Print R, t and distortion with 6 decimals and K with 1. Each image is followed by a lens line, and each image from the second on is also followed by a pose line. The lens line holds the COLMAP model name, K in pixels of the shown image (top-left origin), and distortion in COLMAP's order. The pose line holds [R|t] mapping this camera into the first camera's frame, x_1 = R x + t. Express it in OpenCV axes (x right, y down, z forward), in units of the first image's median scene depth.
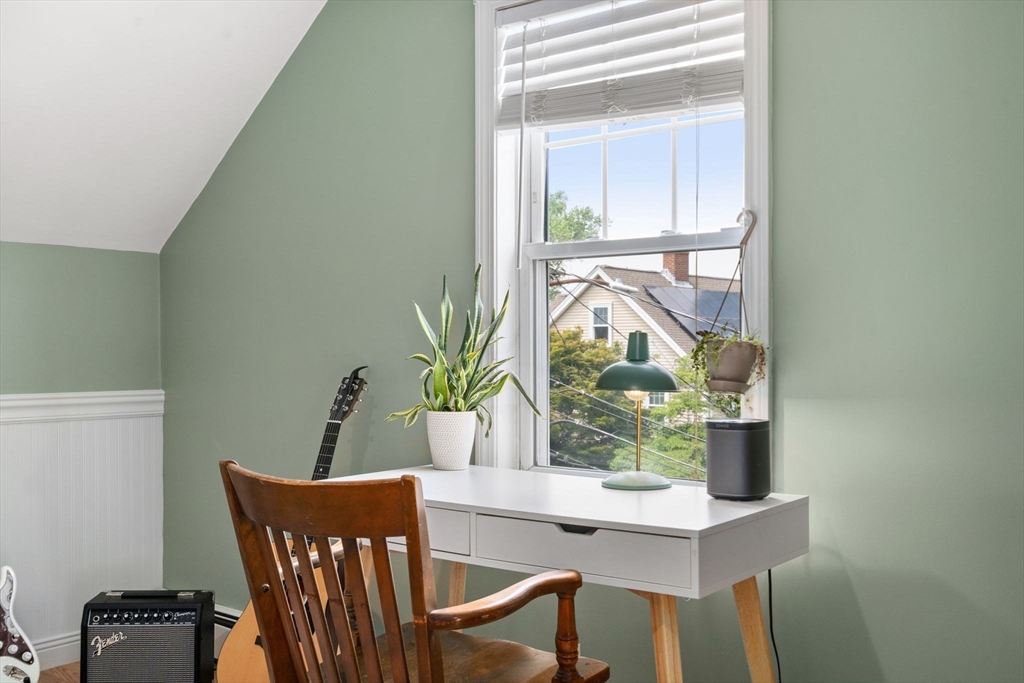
lens RADIAL K [[1024.6, 0, 512.0], [0, 1024.6, 341.5], [0, 0, 1]] dist [0.010103, 0.005403]
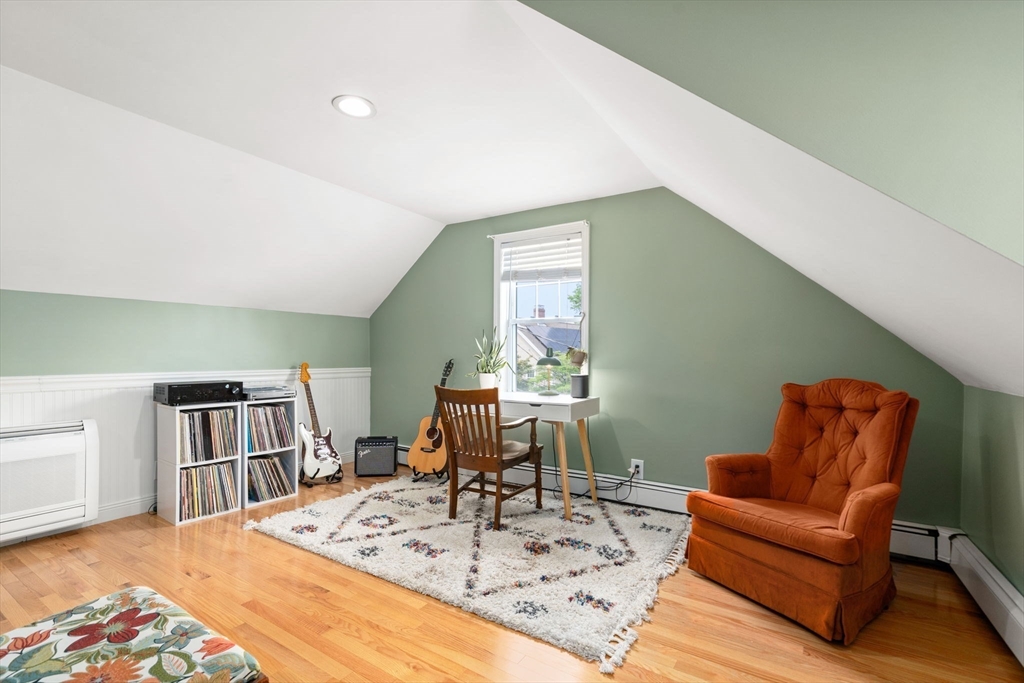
lens RADIAL K [[450.1, 0, 514.0], [0, 450.1, 360.4], [0, 0, 1]] dist [0.000344, 0.000159]
pose [[0.994808, 0.002320, 0.101739, -0.119082], [-0.004709, 0.999719, 0.023248, -0.003295], [-0.101656, -0.023606, 0.994539, -0.371724]]
